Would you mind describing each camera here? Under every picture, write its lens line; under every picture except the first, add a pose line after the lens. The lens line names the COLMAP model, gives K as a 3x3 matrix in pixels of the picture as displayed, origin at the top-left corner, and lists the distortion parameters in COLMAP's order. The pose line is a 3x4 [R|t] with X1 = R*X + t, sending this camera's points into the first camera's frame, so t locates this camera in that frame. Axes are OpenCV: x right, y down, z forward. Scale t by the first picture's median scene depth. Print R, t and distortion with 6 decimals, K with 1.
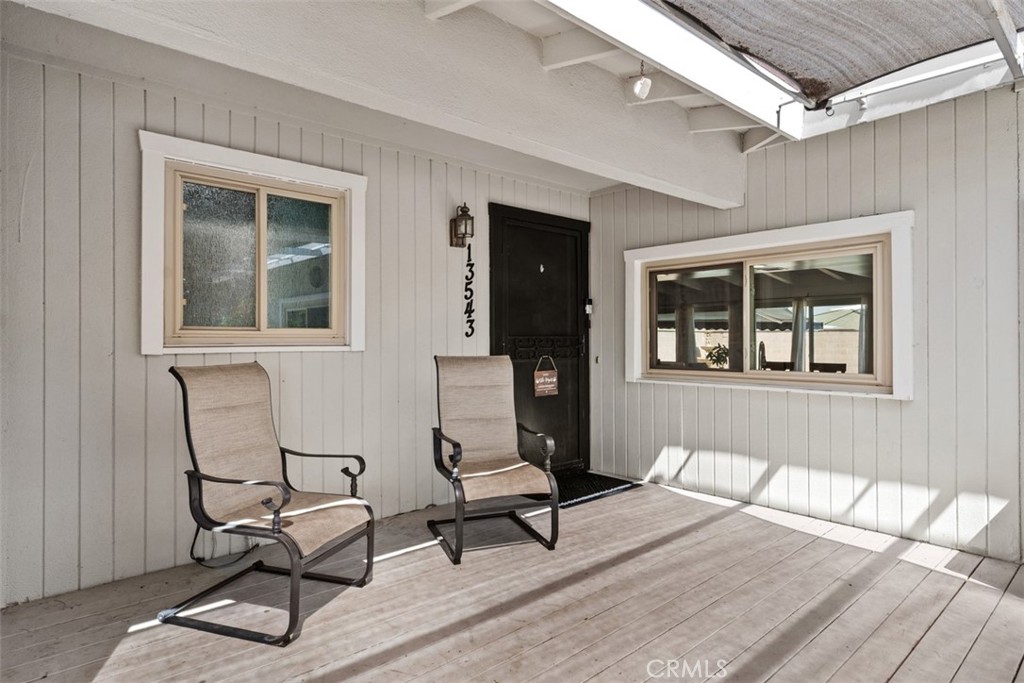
lens RADIAL K [[563.4, 0, 512.4], [0, 563.4, 340.9], [0, 0, 1]] dist [-0.001343, 0.000115]
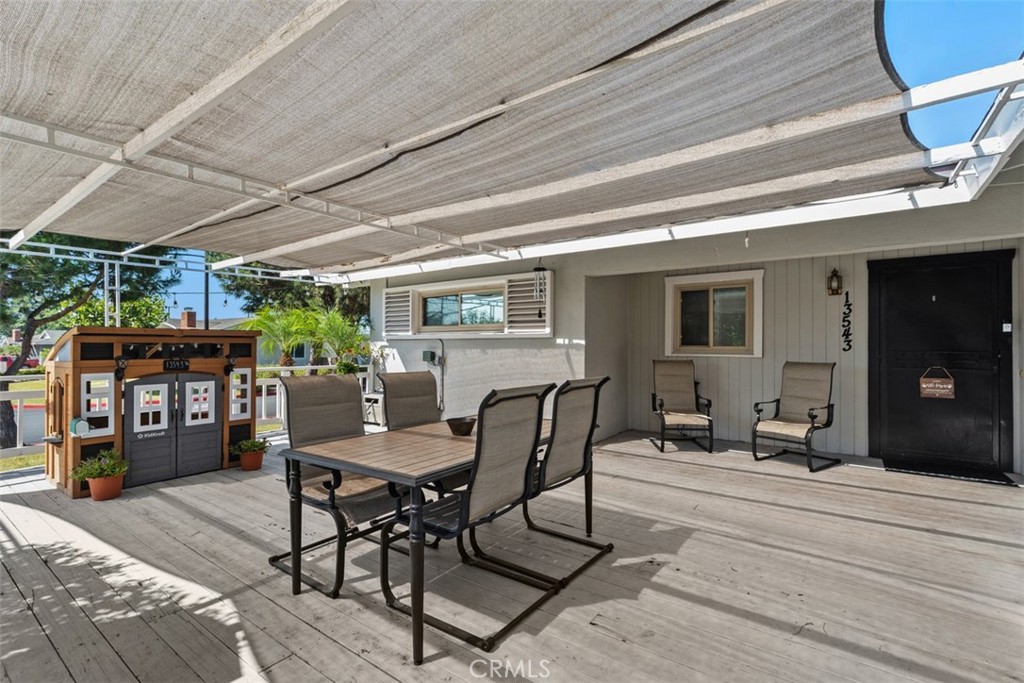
lens RADIAL K [[473.6, 0, 509.4], [0, 473.6, 344.3], [0, 0, 1]] dist [0.011531, -0.003949]
pose [[0.233875, 0.007592, -0.972237, 0.985792], [-0.000734, 0.999971, 0.007632, -0.035319], [0.972266, -0.001071, 0.233874, -0.215387]]
